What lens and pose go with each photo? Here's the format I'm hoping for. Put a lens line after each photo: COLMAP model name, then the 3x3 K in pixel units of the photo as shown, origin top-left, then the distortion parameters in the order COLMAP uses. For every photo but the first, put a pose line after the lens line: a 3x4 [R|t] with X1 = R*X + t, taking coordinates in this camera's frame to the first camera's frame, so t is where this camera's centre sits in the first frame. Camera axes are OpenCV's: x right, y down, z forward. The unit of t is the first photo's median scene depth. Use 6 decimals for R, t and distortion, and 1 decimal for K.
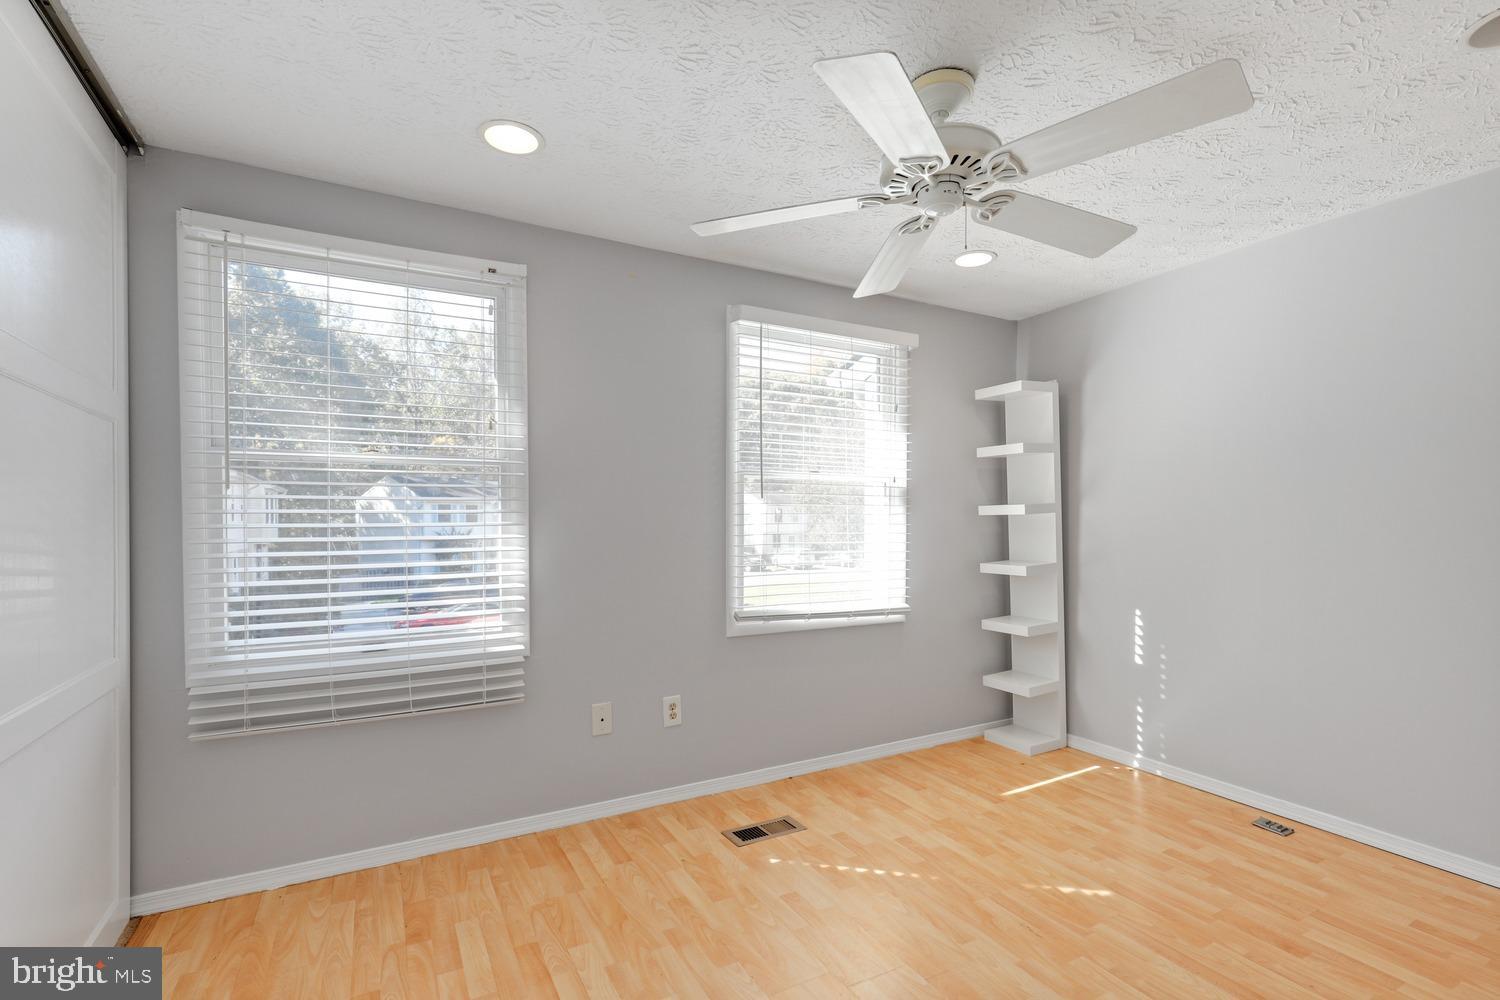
lens RADIAL K [[691.2, 0, 749.2], [0, 691.2, 538.4], [0, 0, 1]] dist [0.000724, 0.000081]
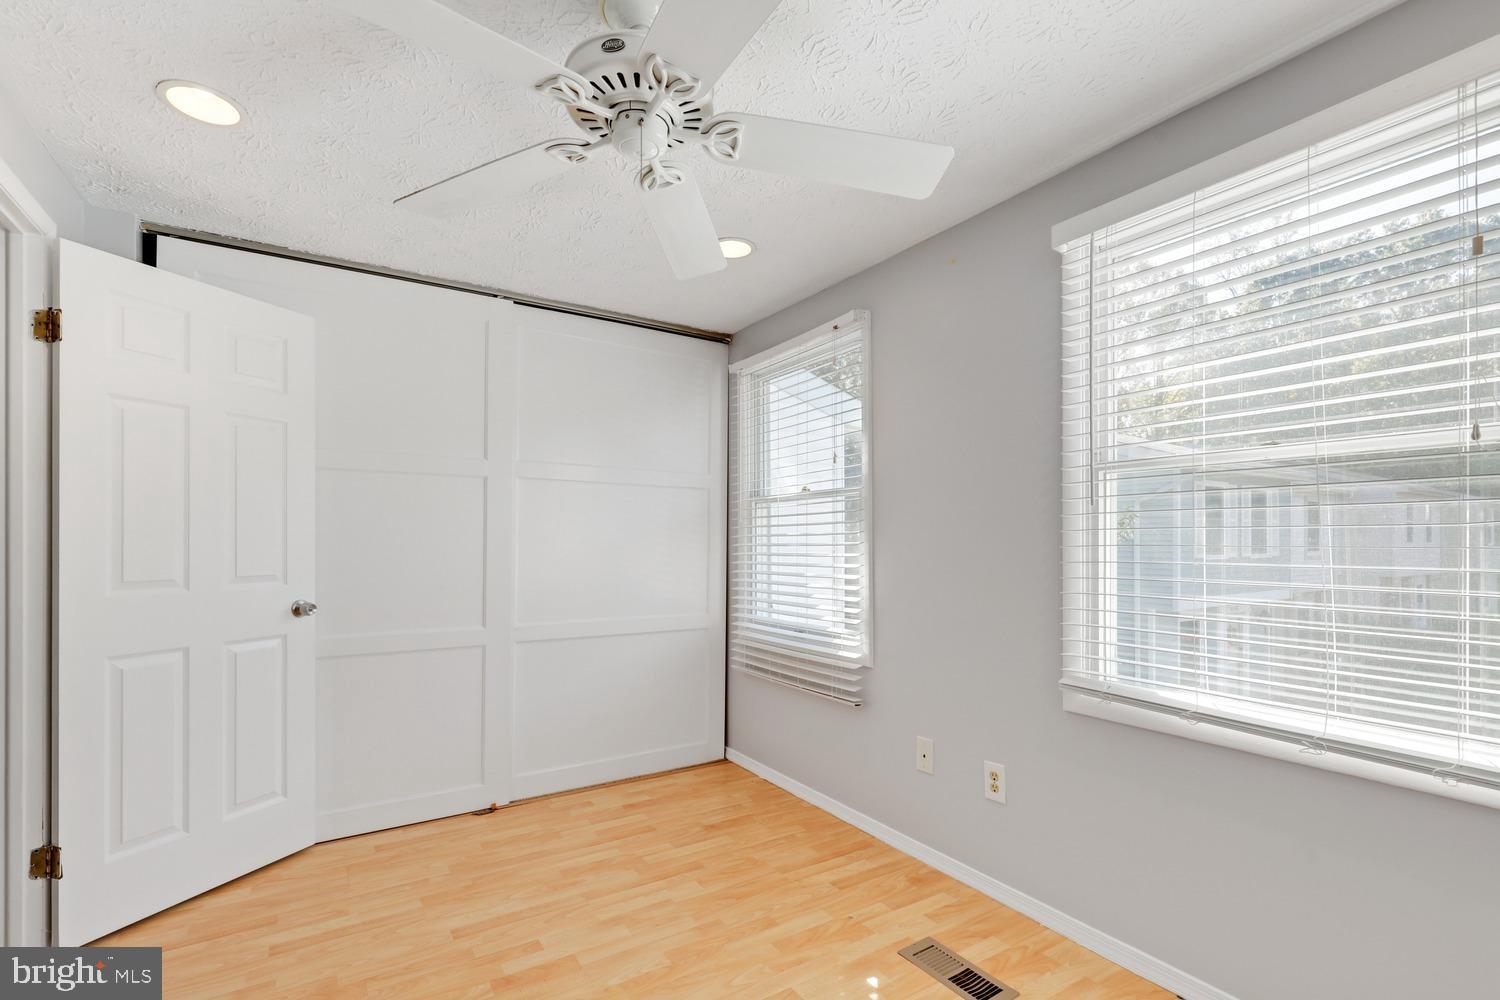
lens RADIAL K [[691.2, 0, 749.2], [0, 691.2, 538.4], [0, 0, 1]] dist [0.000724, 0.000081]
pose [[0.058045, -0.000218, -0.998314, 0.778467], [-0.024706, 0.999693, -0.001655, -0.024180], [0.998008, 0.024761, 0.058022, 0.784320]]
